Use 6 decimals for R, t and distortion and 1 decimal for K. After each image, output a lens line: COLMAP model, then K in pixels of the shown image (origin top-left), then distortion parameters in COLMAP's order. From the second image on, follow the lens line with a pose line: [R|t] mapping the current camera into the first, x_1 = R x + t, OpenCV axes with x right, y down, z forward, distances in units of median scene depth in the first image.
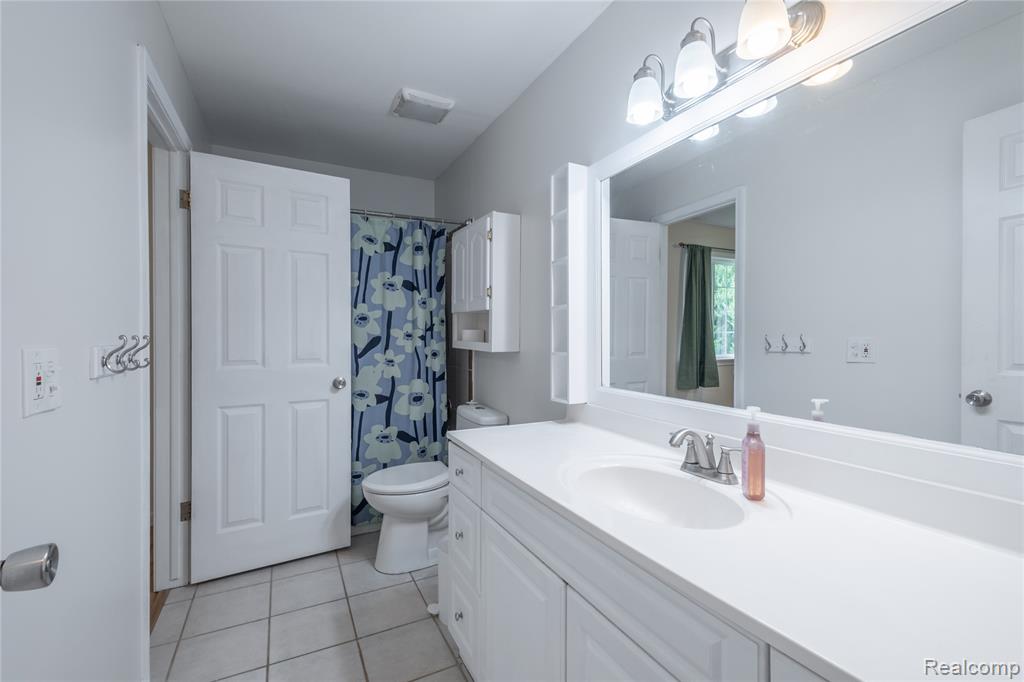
lens RADIAL K [[445.2, 0, 511.7], [0, 445.2, 336.3], [0, 0, 1]] dist [0.008649, -0.001003]
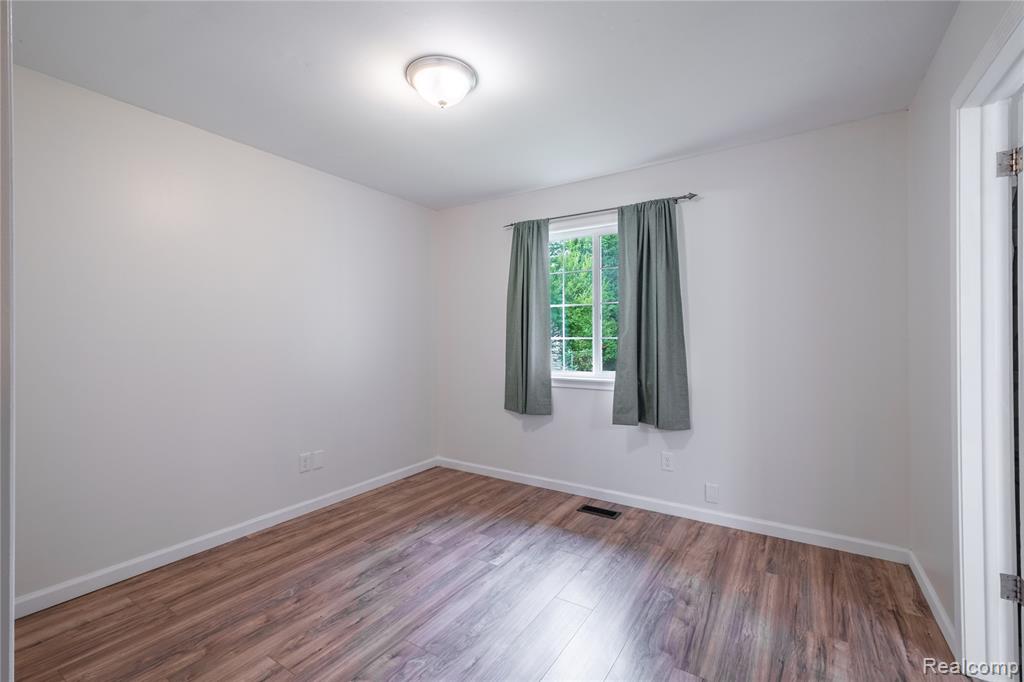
lens RADIAL K [[445.2, 0, 512.4], [0, 445.2, 336.6], [0, 0, 1]] dist [0.008649, -0.001003]
pose [[0.504498, 0.002343, -0.863410, 1.029690], [-0.009939, 0.999946, -0.003094, -0.009074], [0.863356, 0.010142, 0.504494, 0.593495]]
